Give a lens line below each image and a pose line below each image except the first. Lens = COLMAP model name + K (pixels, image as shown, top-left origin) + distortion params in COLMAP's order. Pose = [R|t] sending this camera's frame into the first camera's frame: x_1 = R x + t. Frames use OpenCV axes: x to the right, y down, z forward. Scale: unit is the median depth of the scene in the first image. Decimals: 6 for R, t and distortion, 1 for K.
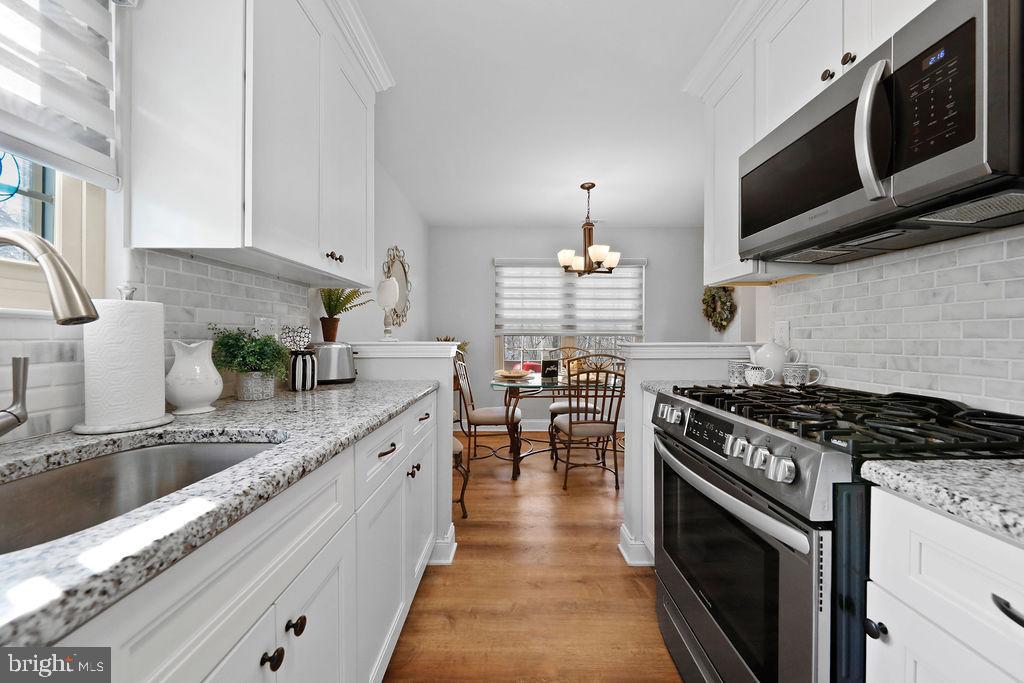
lens RADIAL K [[360.8, 0, 517.9], [0, 360.8, 335.8], [0, 0, 1]] dist [-0.000210, 0.000001]
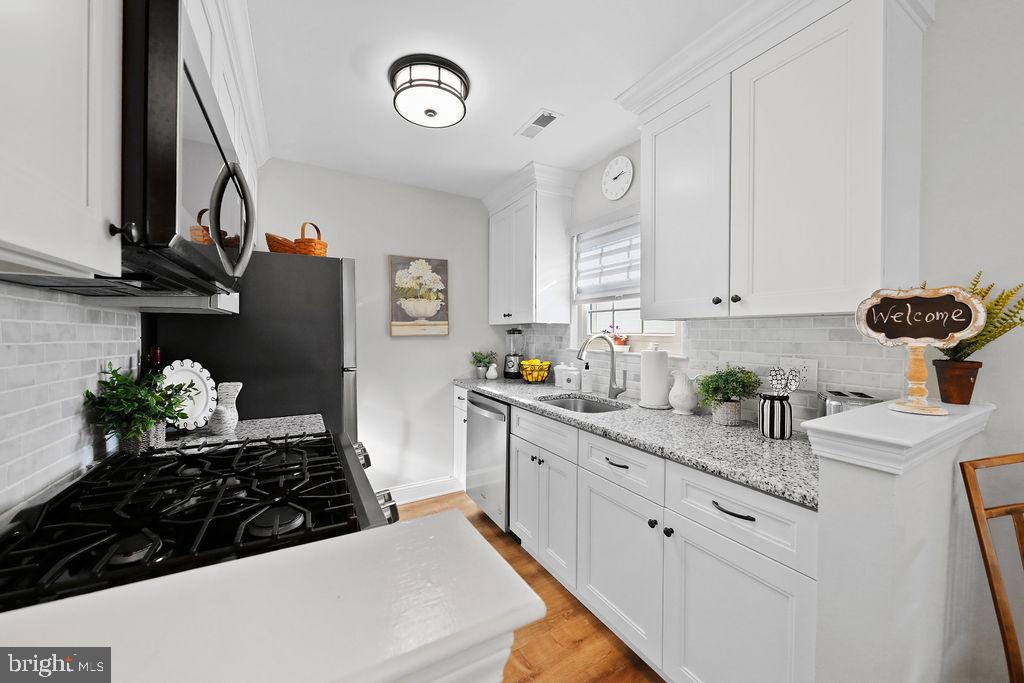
lens RADIAL K [[366.4, 0, 511.9], [0, 366.4, 334.1], [0, 0, 1]] dist [-0.001190, -0.000079]
pose [[-0.868605, -0.002053, -0.495501, 0.545894], [-0.002914, 0.999995, 0.000966, -0.132929], [0.495496, 0.002283, -0.868607, 1.711130]]
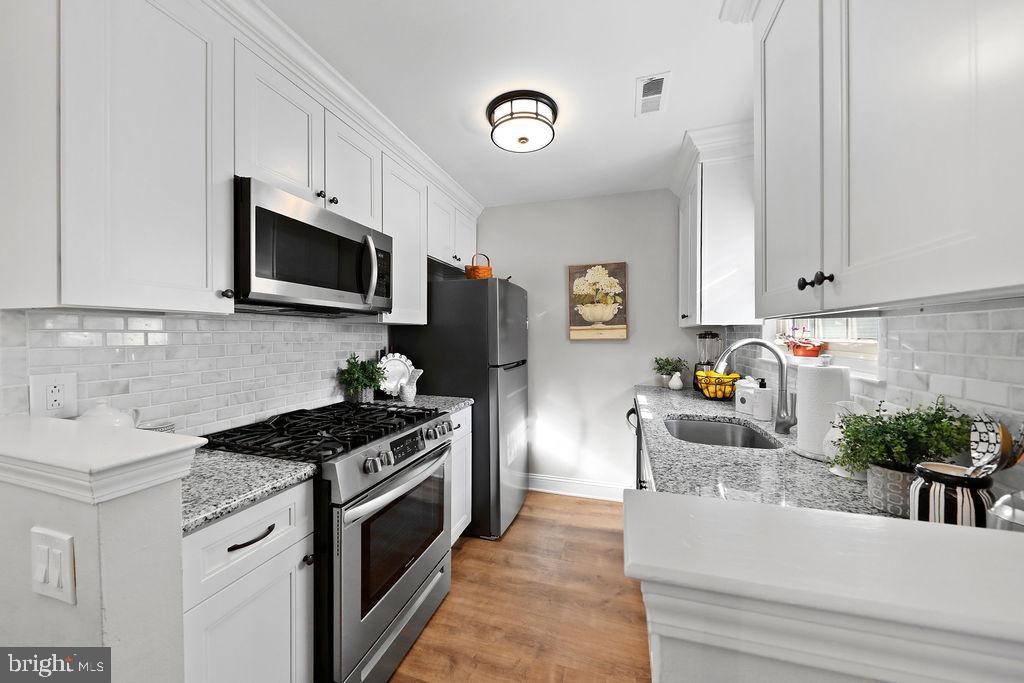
lens RADIAL K [[360.8, 0, 517.9], [0, 360.8, 335.8], [0, 0, 1]] dist [-0.000210, 0.000001]
pose [[-0.958421, -0.003504, 0.285337, -0.238541], [-0.003806, 0.999993, -0.000504, -0.140279], [-0.285333, -0.001569, -0.958427, 1.811765]]
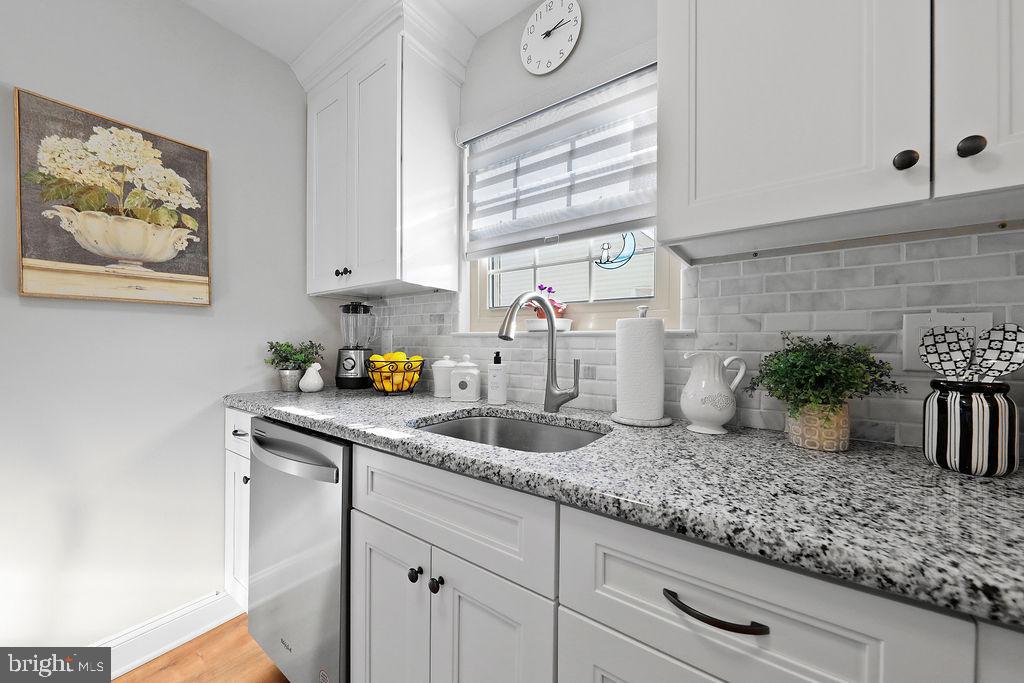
lens RADIAL K [[367.4, 0, 513.3], [0, 367.4, 344.7], [0, 0, 1]] dist [-0.002104, -0.000114]
pose [[-0.585103, -0.004545, -0.810946, 0.118803], [-0.002283, 0.999990, -0.003957, -0.001361], [0.810956, -0.000463, -0.585107, 0.927847]]
